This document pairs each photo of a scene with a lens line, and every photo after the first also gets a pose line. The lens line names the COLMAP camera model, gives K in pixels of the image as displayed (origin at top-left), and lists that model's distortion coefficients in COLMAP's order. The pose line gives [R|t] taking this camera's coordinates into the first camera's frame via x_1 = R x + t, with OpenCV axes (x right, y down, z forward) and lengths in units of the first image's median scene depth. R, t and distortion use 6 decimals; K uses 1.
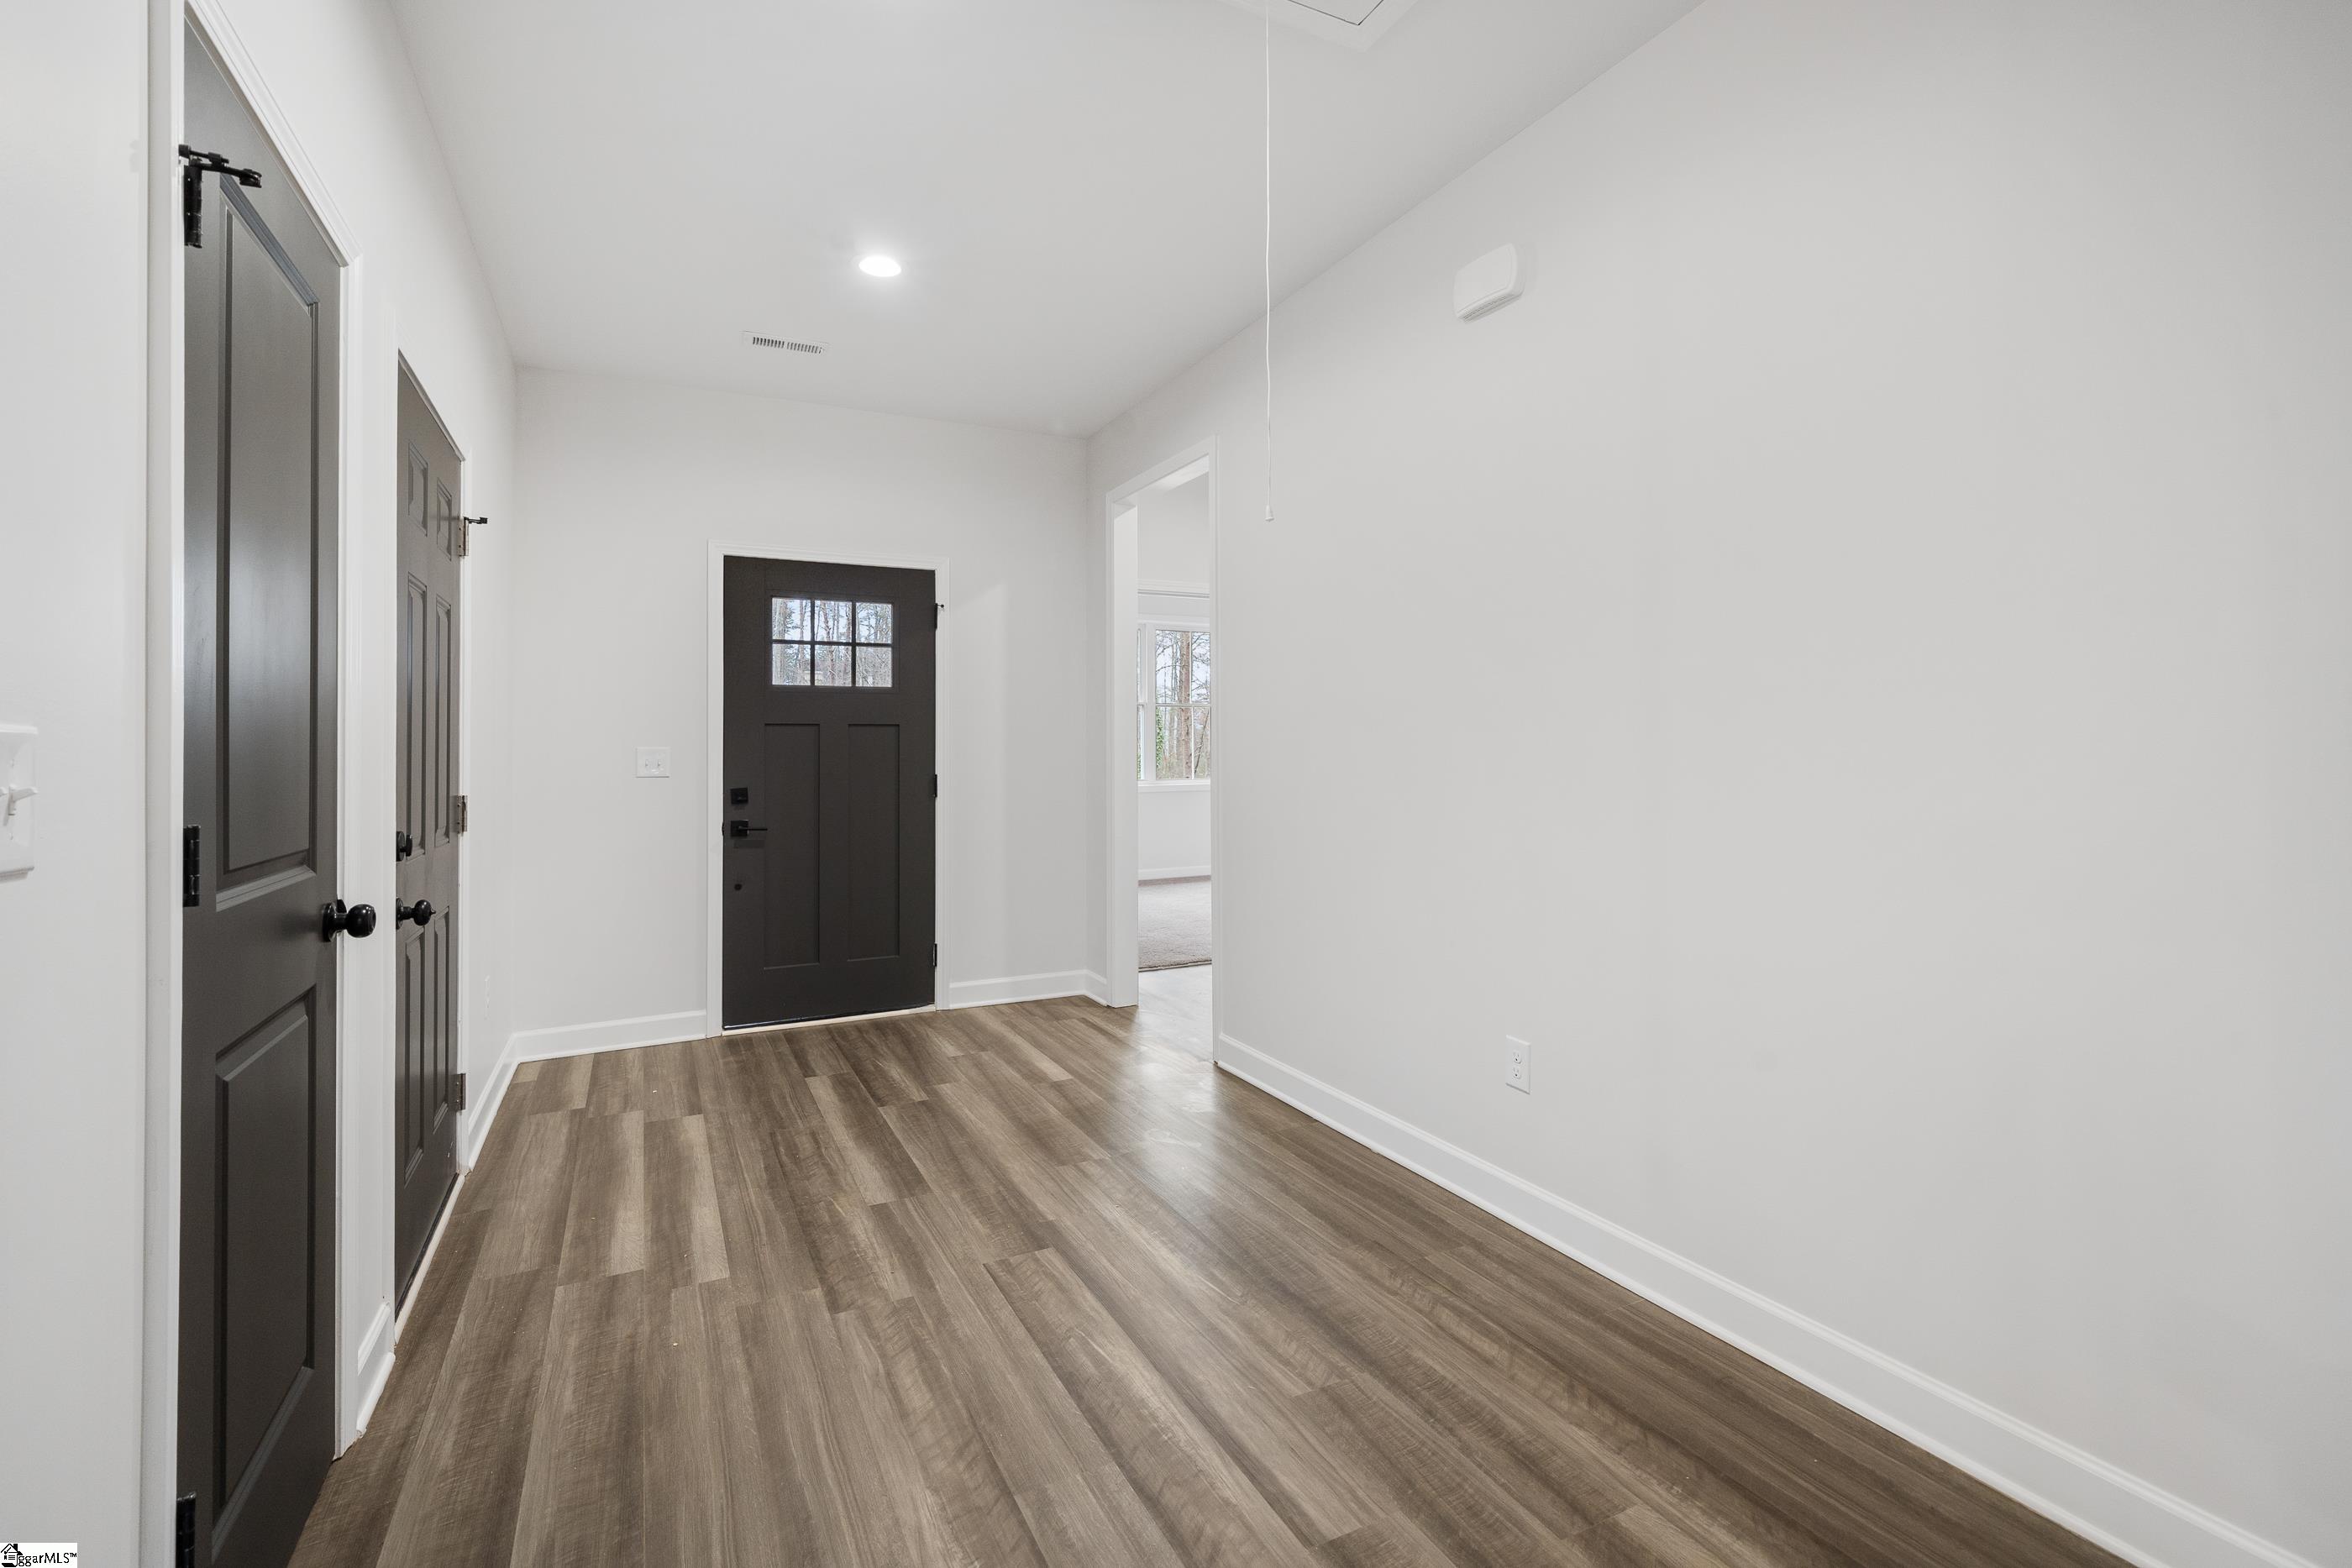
lens RADIAL K [[1032.8, 0, 1163.9], [0, 1032.8, 784.6], [0, 0, 1]] dist [0.005290, 0.001027]
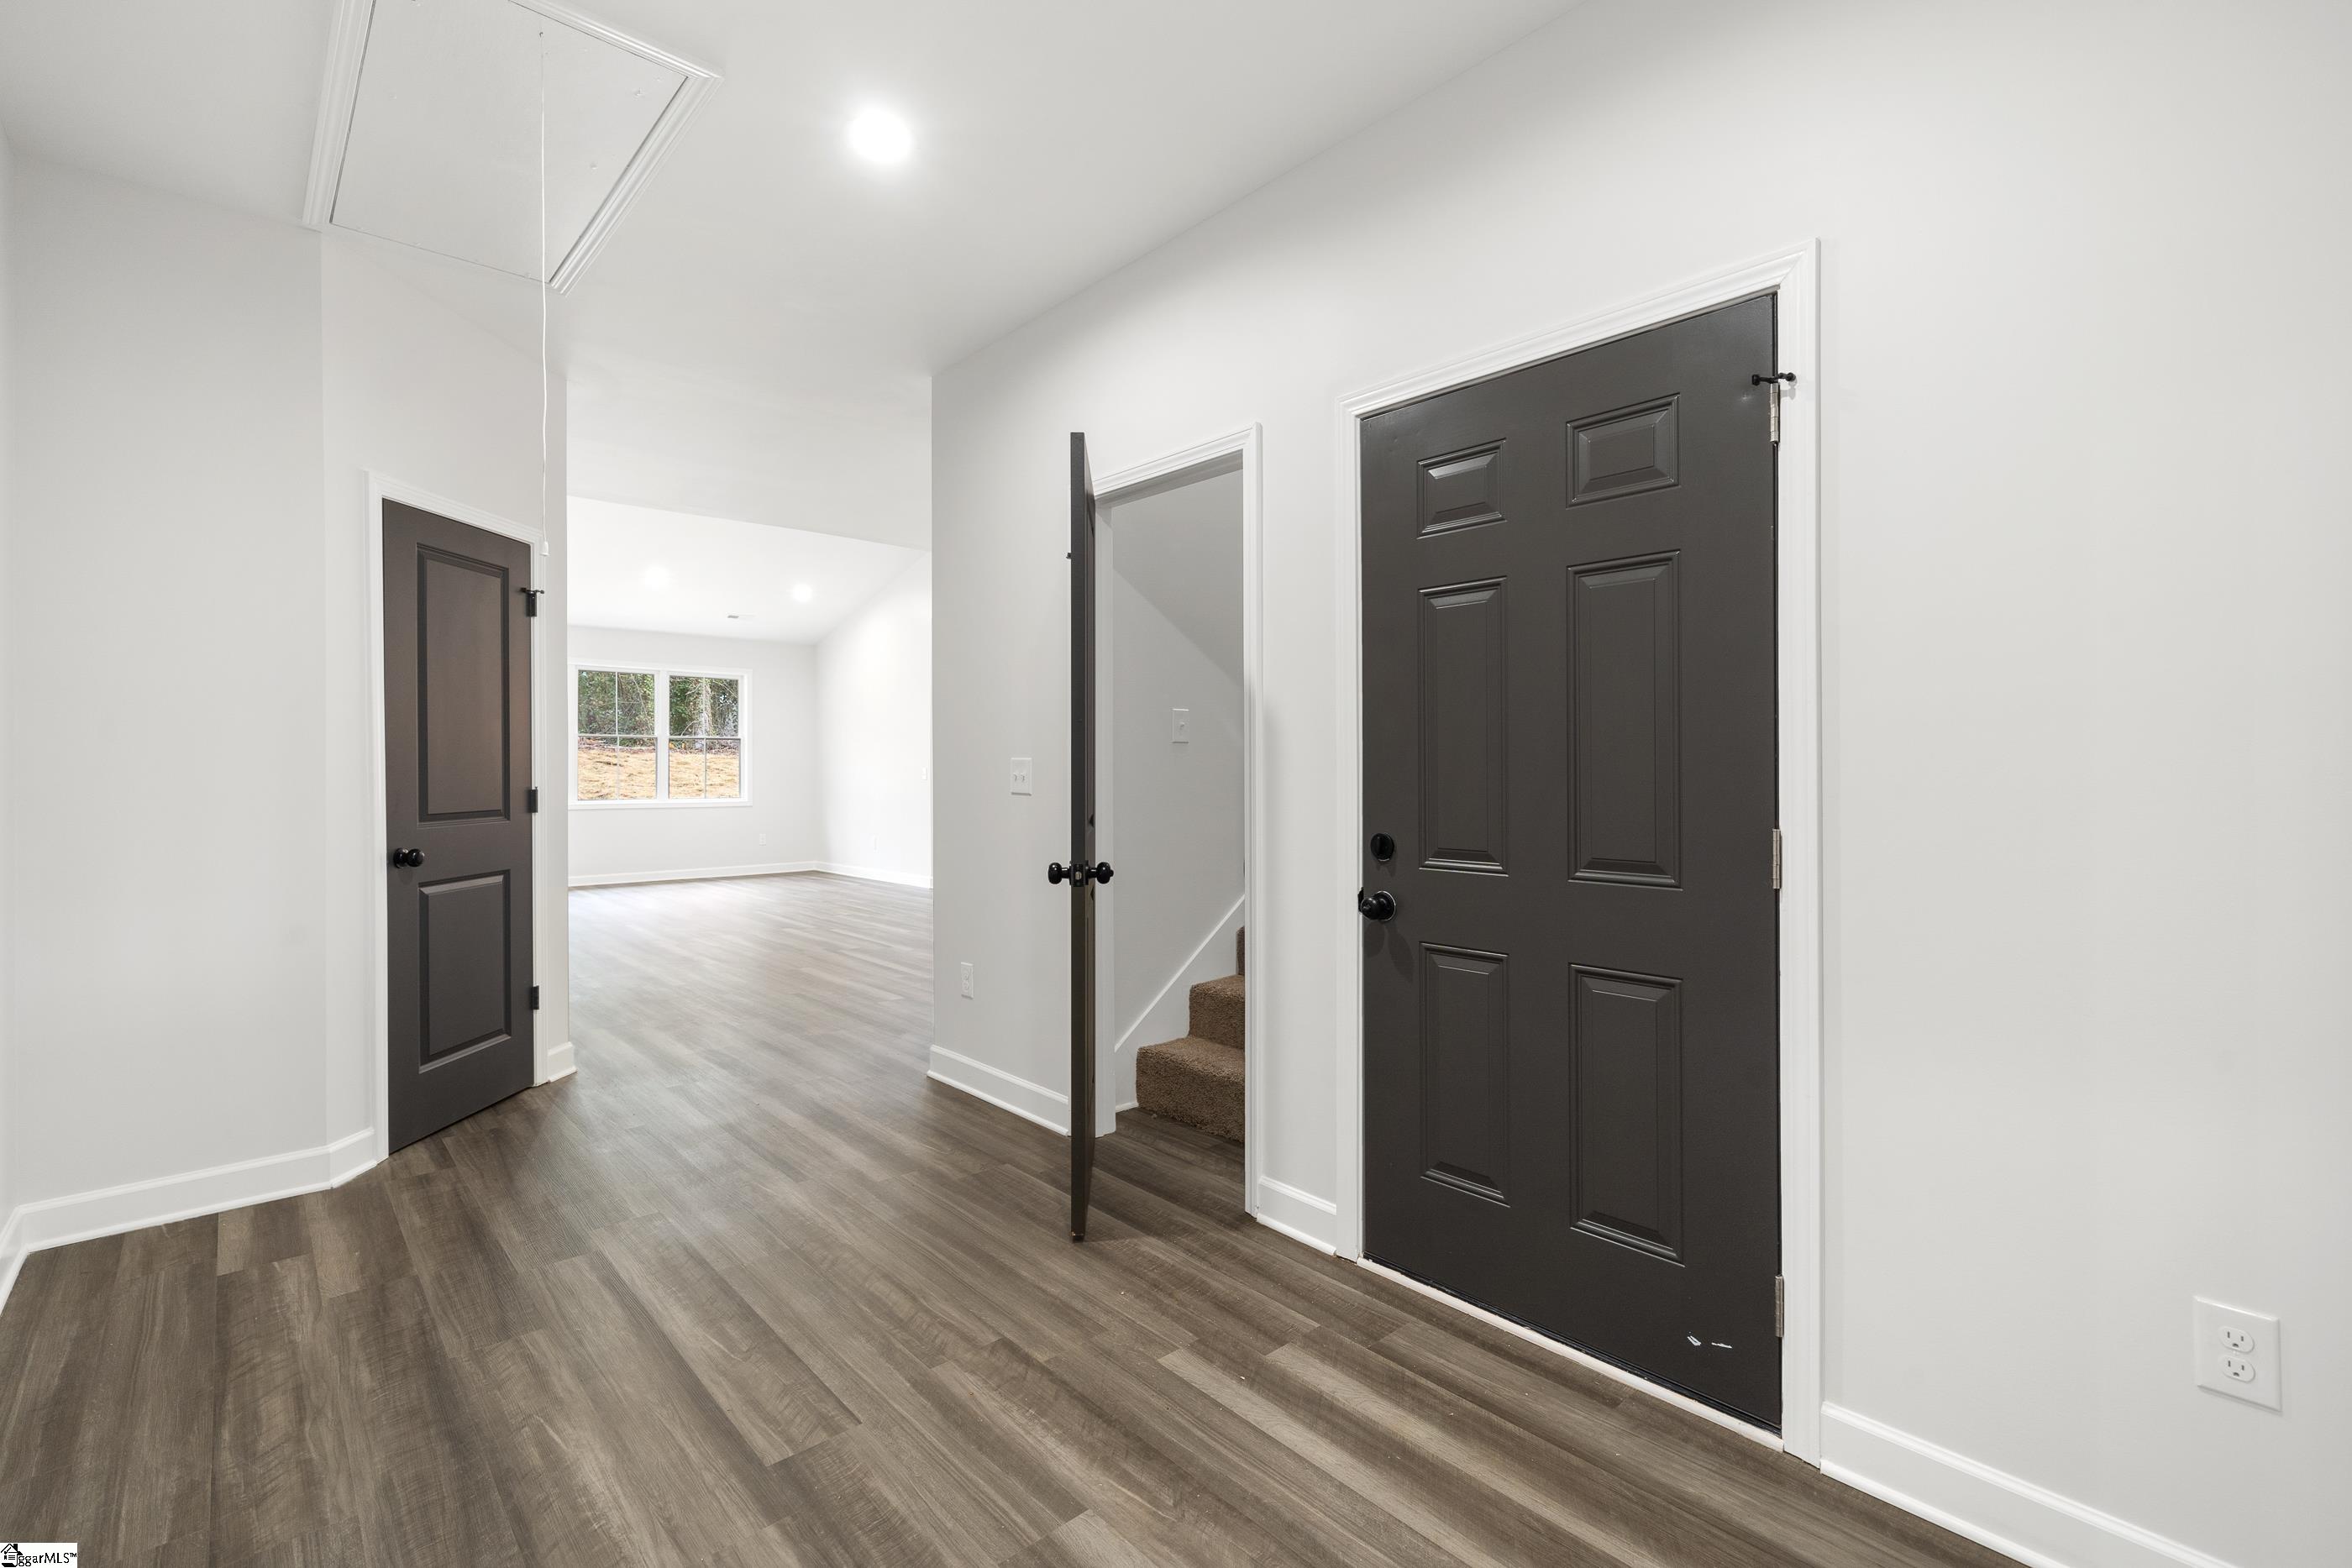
lens RADIAL K [[1032.8, 0, 1163.9], [0, 1032.8, 784.6], [0, 0, 1]] dist [0.005290, 0.001027]
pose [[-0.963815, 0.017776, -0.265977, -0.208982], [0.003257, 0.998485, 0.054929, -0.067168], [0.266551, 0.052075, -0.962413, 1.914547]]
